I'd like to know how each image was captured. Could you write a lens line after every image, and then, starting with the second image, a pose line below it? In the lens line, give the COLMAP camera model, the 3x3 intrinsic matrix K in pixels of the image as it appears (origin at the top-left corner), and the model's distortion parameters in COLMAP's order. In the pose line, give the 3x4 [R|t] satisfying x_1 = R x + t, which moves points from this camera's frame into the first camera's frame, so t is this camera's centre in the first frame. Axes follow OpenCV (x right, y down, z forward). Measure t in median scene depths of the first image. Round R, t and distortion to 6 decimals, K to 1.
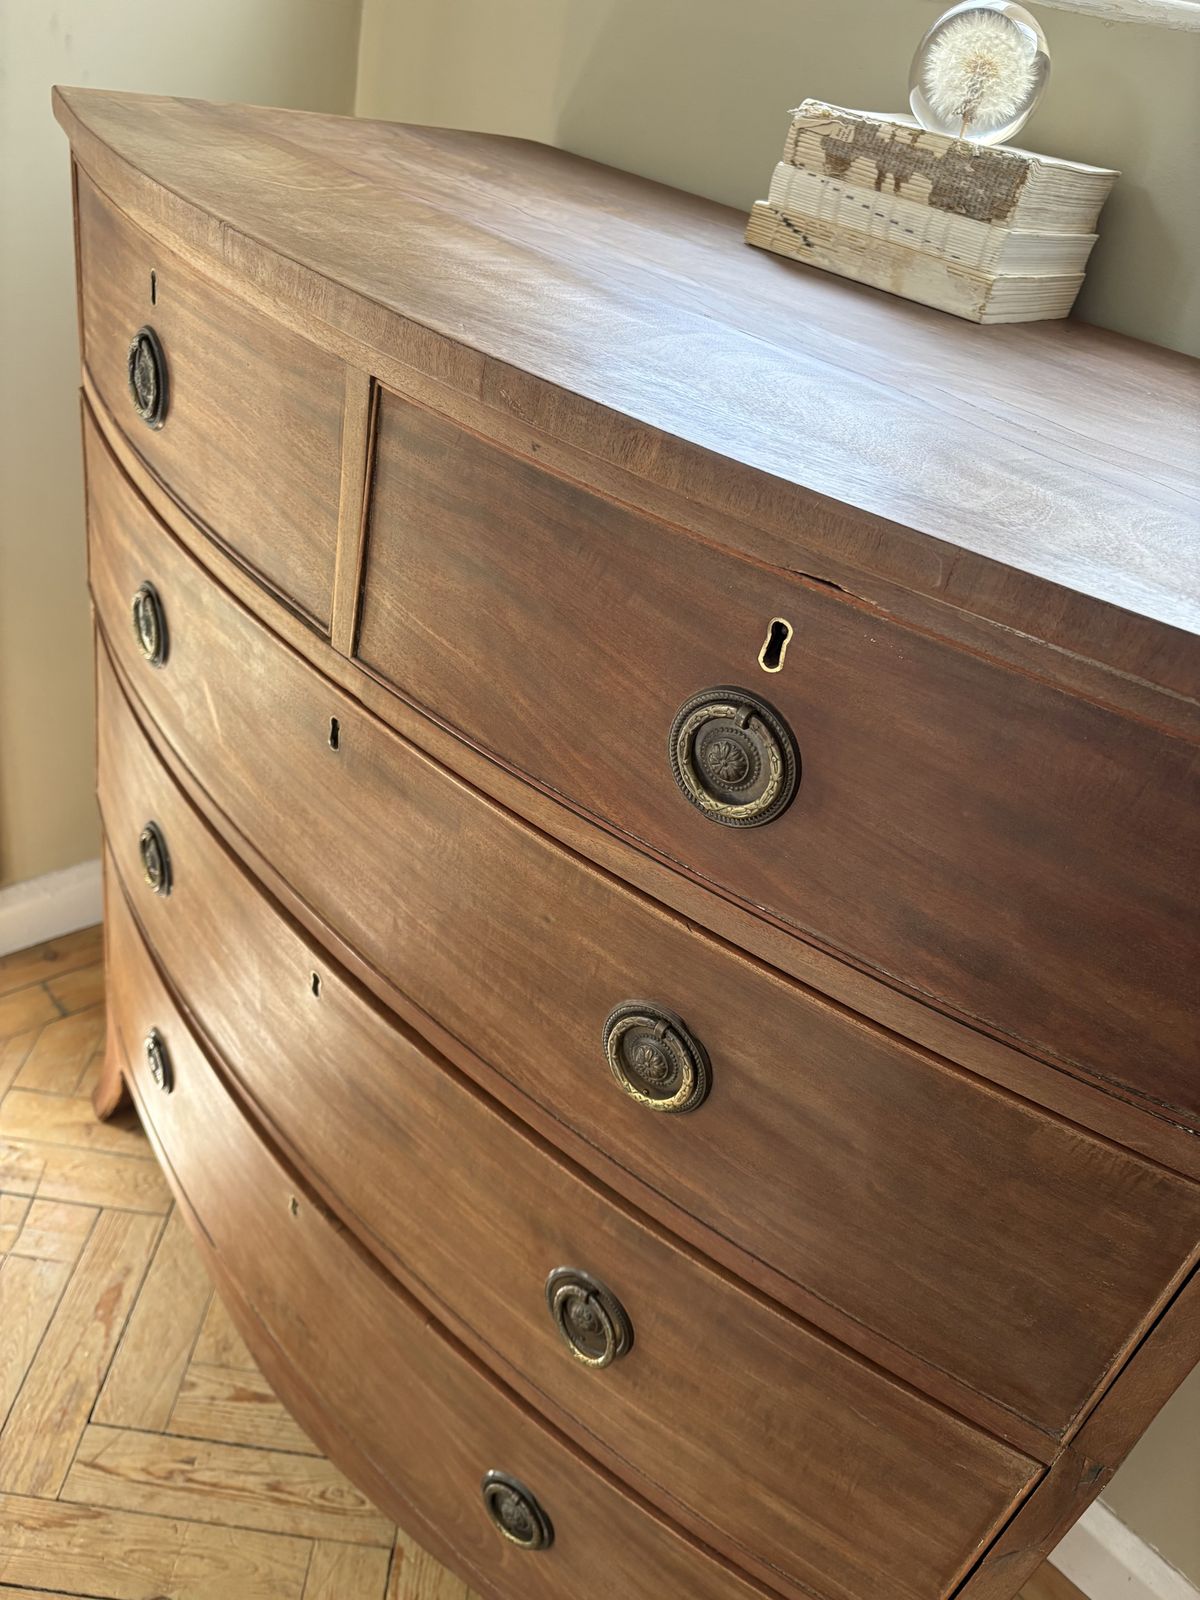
lens RADIAL K [[1214.2, 0, 592.6], [0, 1214.2, 796.5], [0, 0, 1]] dist [0.078924, -0.106398]
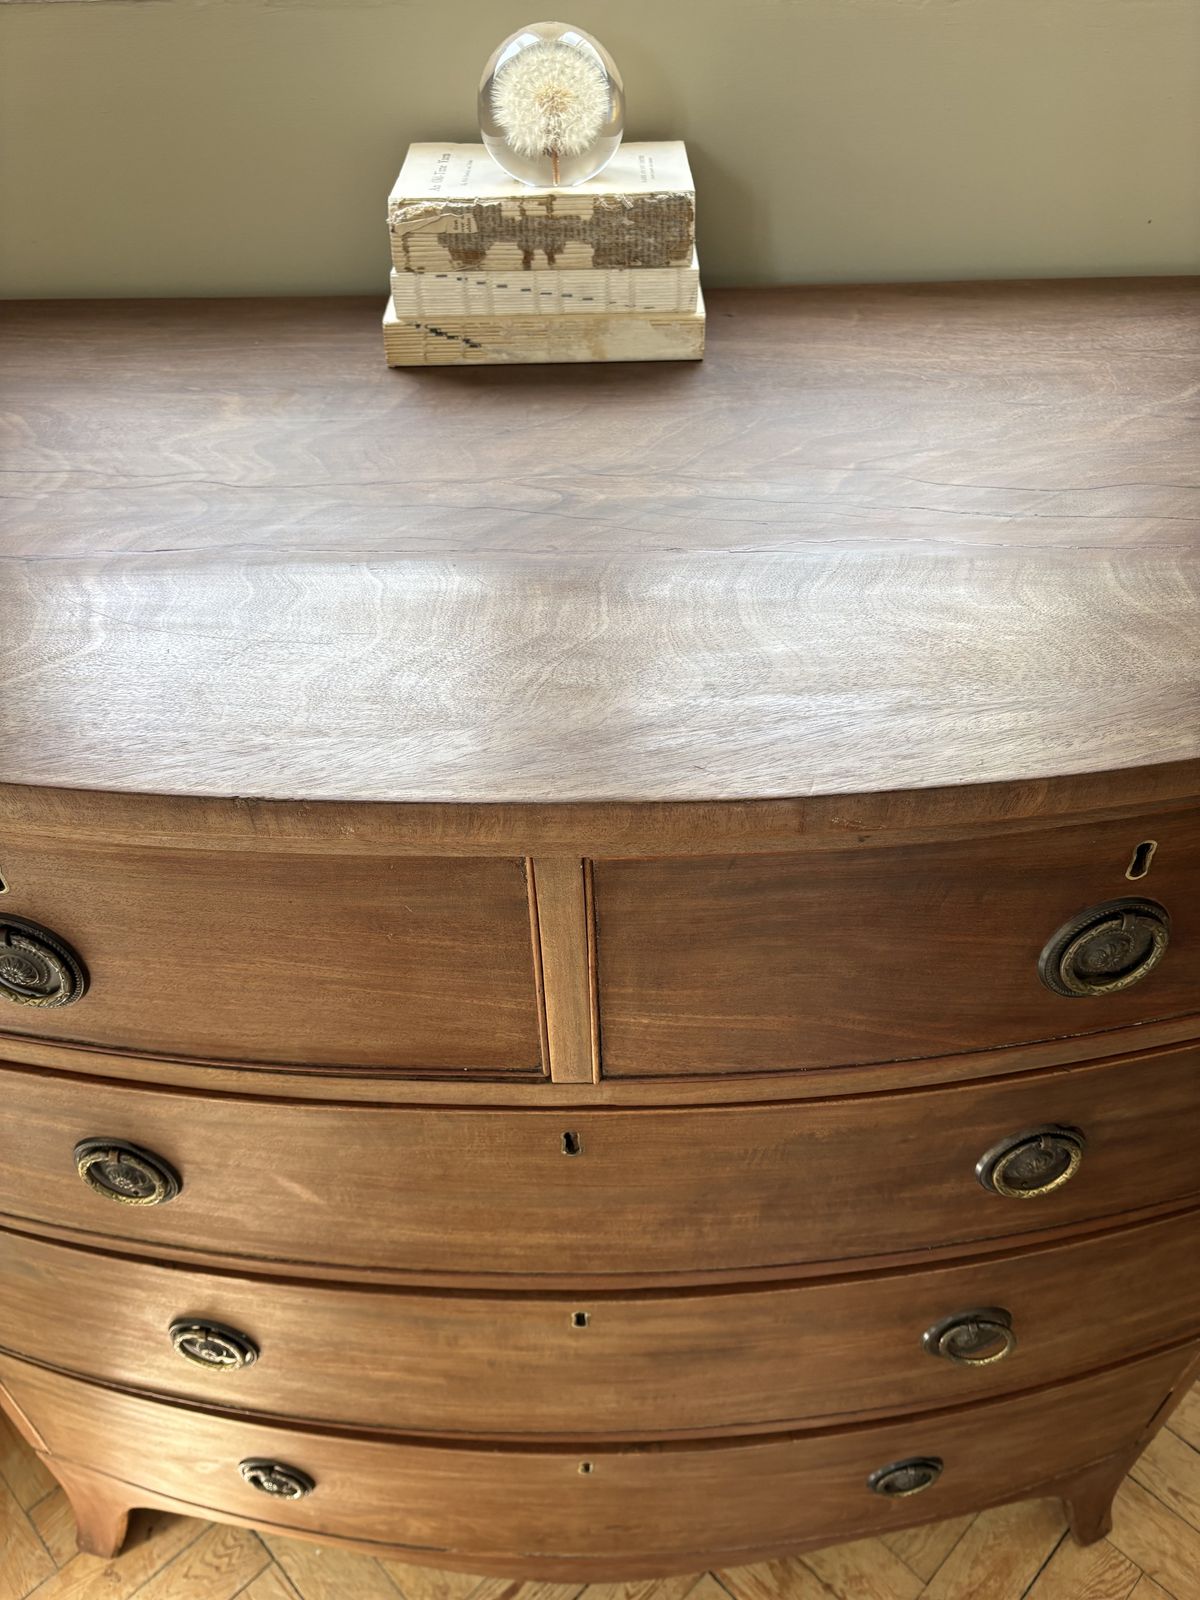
lens RADIAL K [[1239.5, 0, 594.0], [0, 1239.5, 799.2], [0, 0, 1]] dist [0.001051, -0.018757]
pose [[0.677964, -0.612413, 0.406589, -0.260663], [0.516270, 0.790421, 0.329698, -0.340476], [-0.523287, -0.013614, 0.852048, 0.136401]]
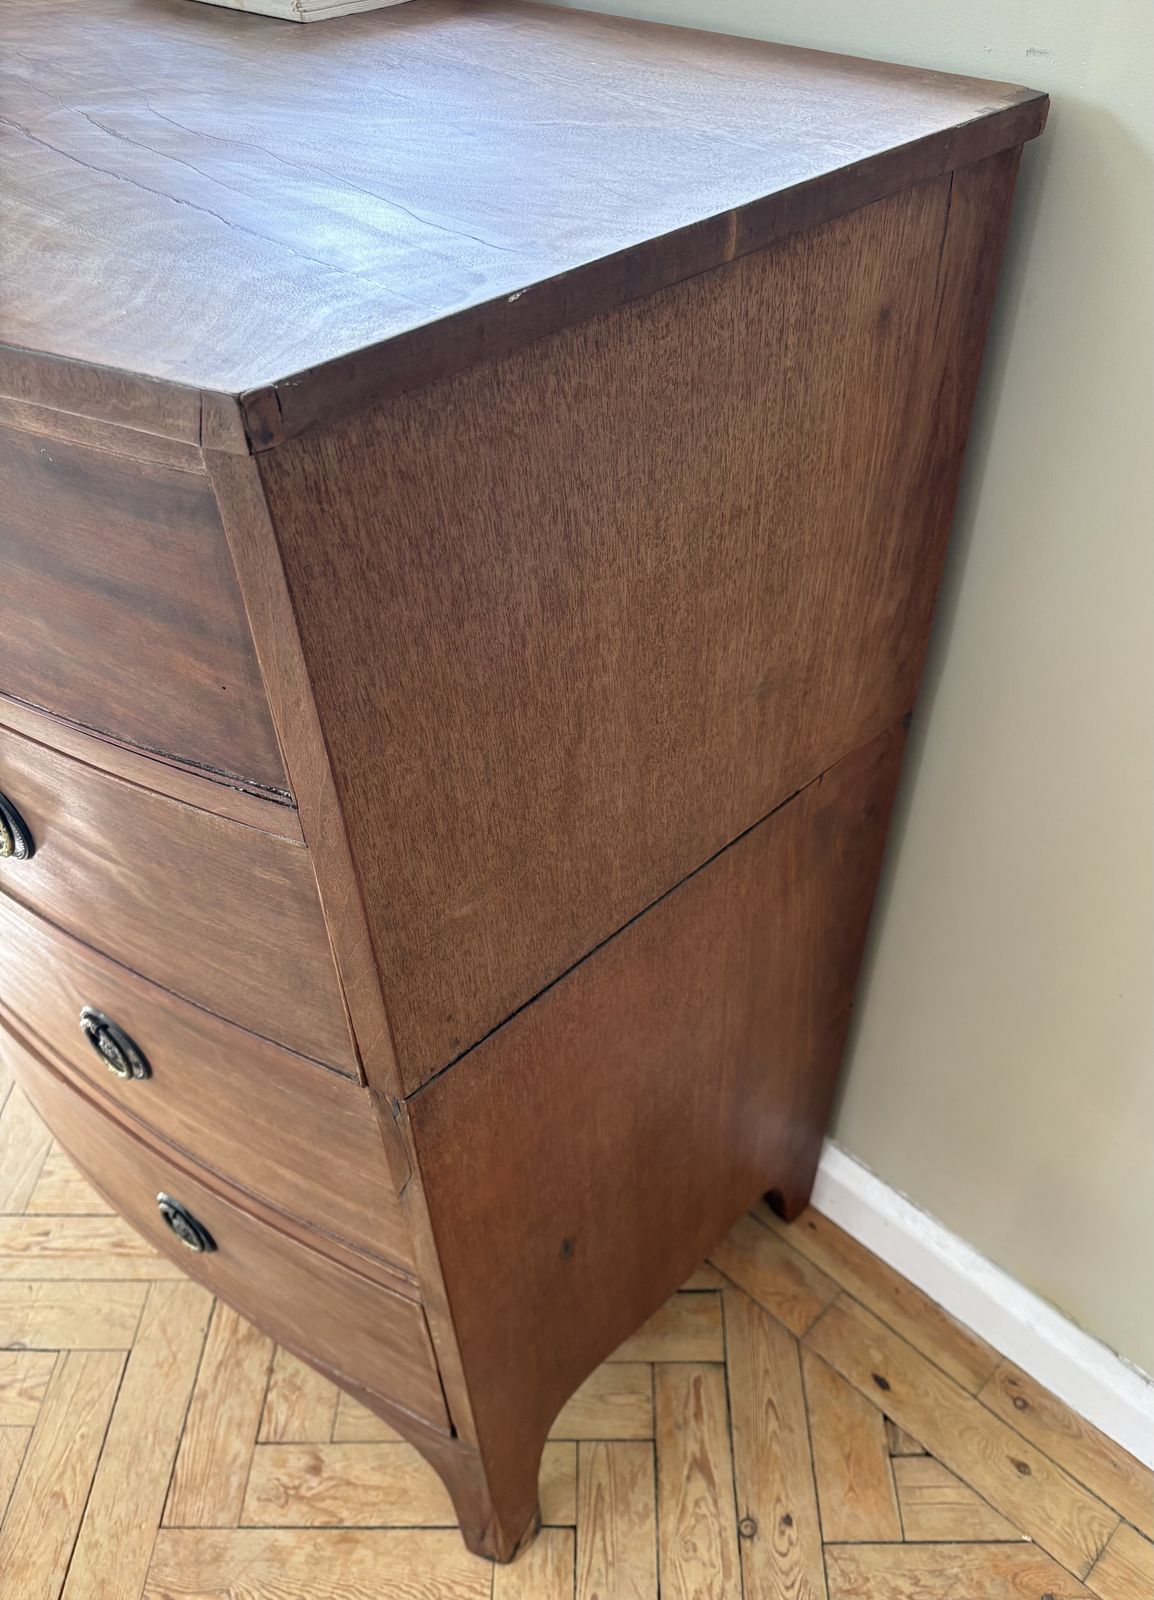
lens RADIAL K [[1212.6, 0, 599.3], [0, 1212.6, 802.3], [0, 0, 1]] dist [0.070295, -0.089302]
pose [[0.979796, -0.166212, -0.111237, 0.387915], [0.181821, 0.971944, 0.149216, 0.074806], [0.083315, -0.166427, 0.982528, -0.015698]]
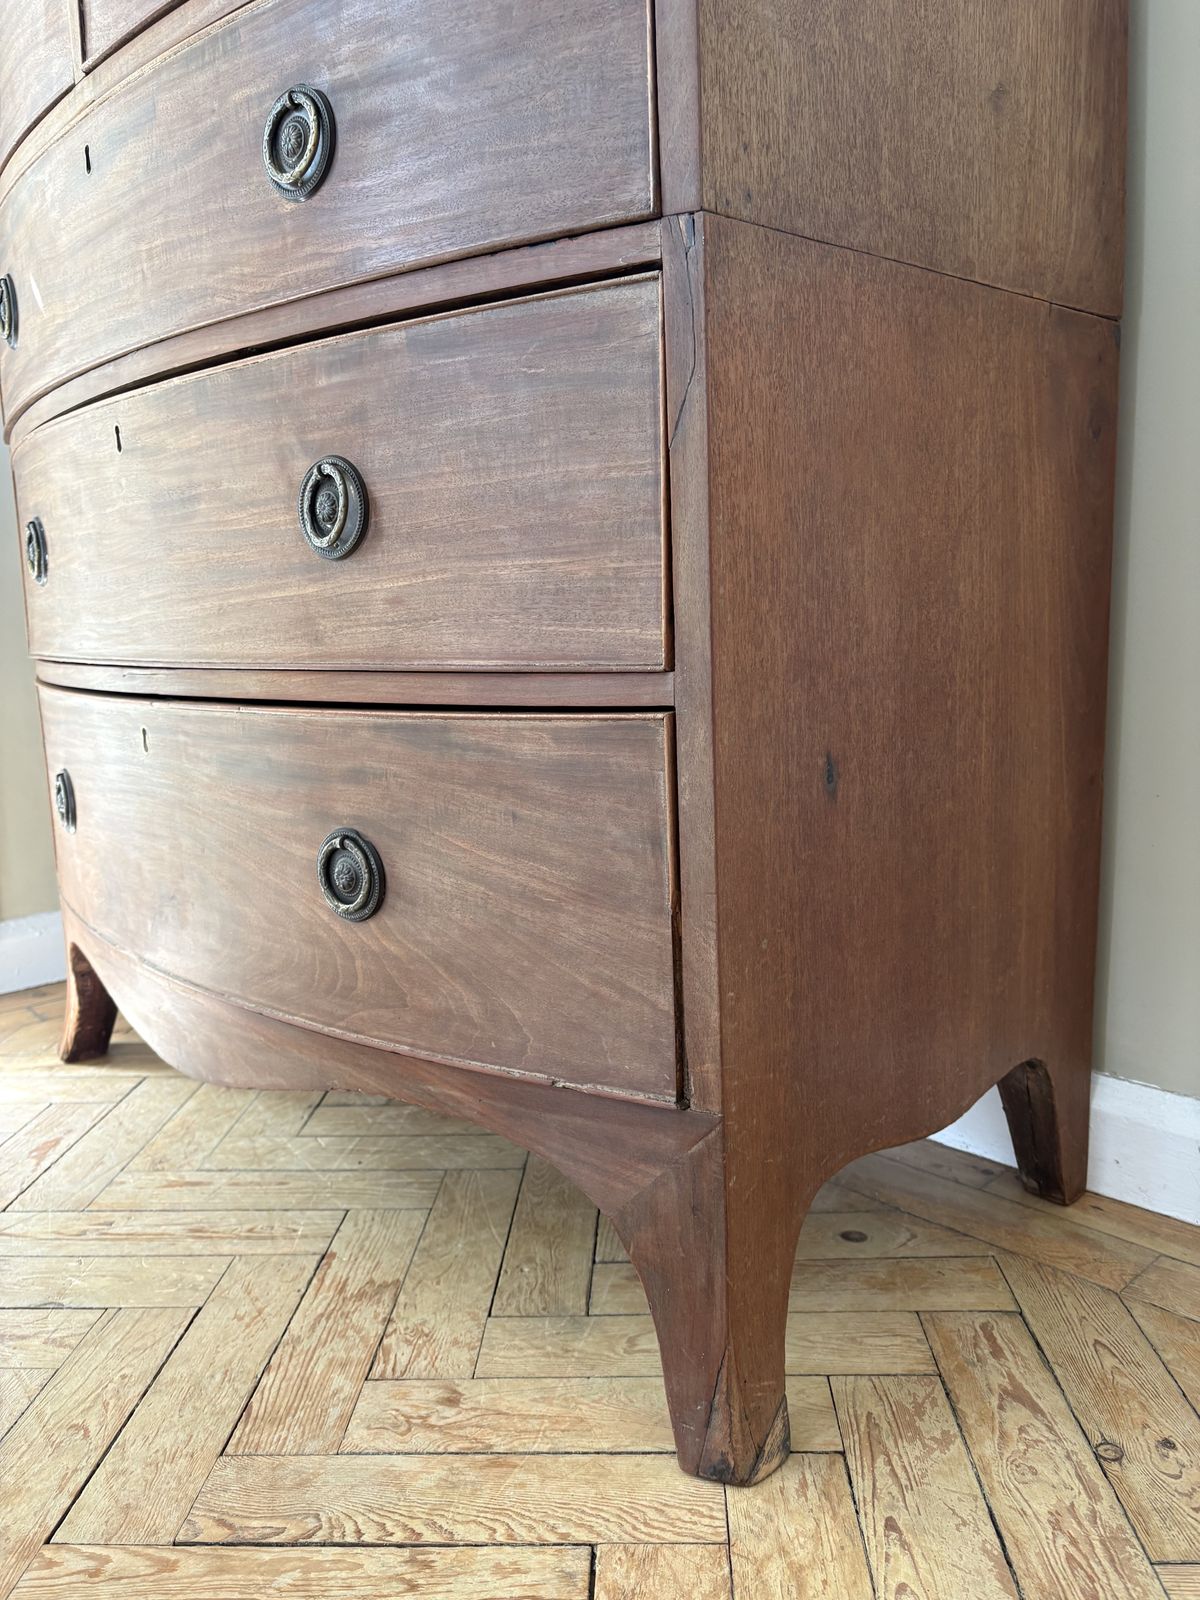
lens RADIAL K [[1209.4, 0, 600.0], [0, 1209.4, 803.6], [0, 0, 1]] dist [0.062289, -0.079654]
pose [[0.975655, -0.214462, -0.045857, 0.138507], [0.176452, 0.891809, -0.416584, 0.730206], [0.130237, 0.398351, 0.907940, 0.113786]]
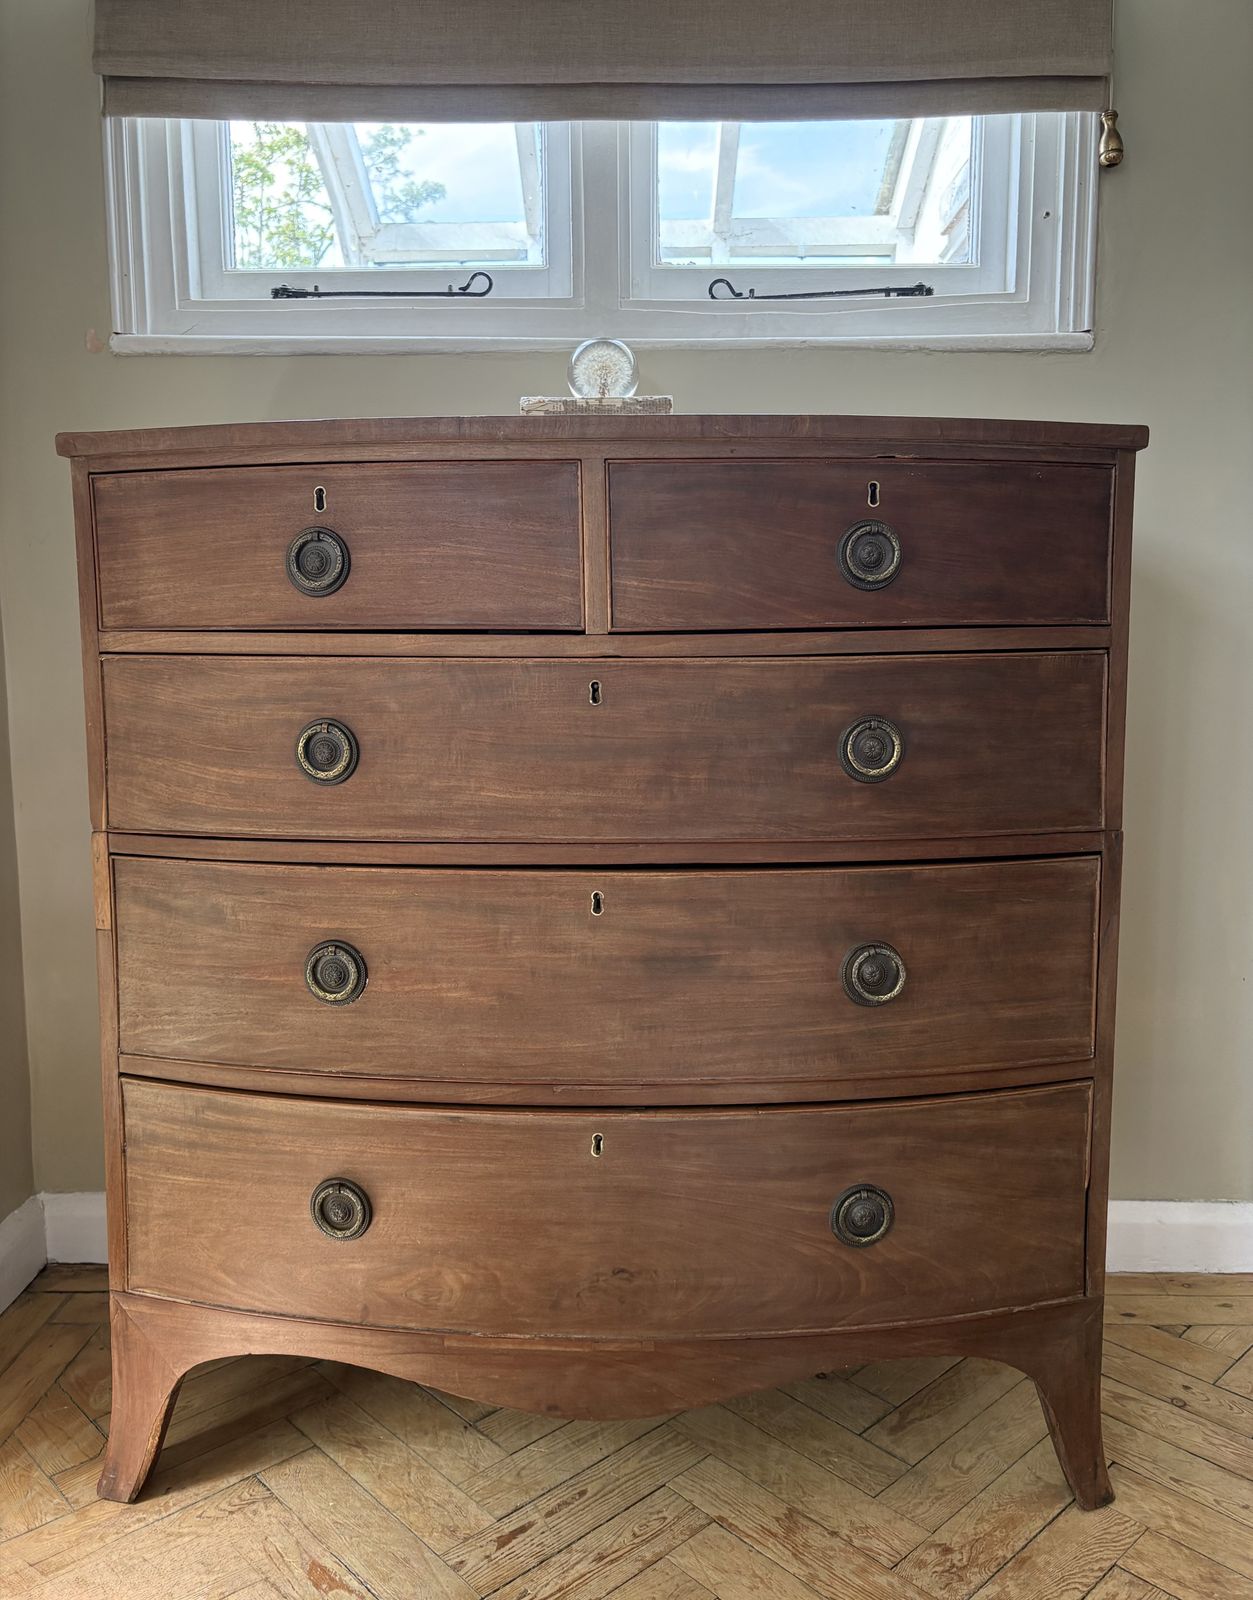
lens RADIAL K [[1265.2, 0, 624.7], [0, 1265.2, 771.8], [0, 0, 1]] dist [0.064551, -0.078691]
pose [[0.693820, -0.259922, 0.671605, -0.820860], [0.502105, 0.843131, -0.192407, 0.230954], [-0.516241, 0.470712, 0.715490, -0.089104]]
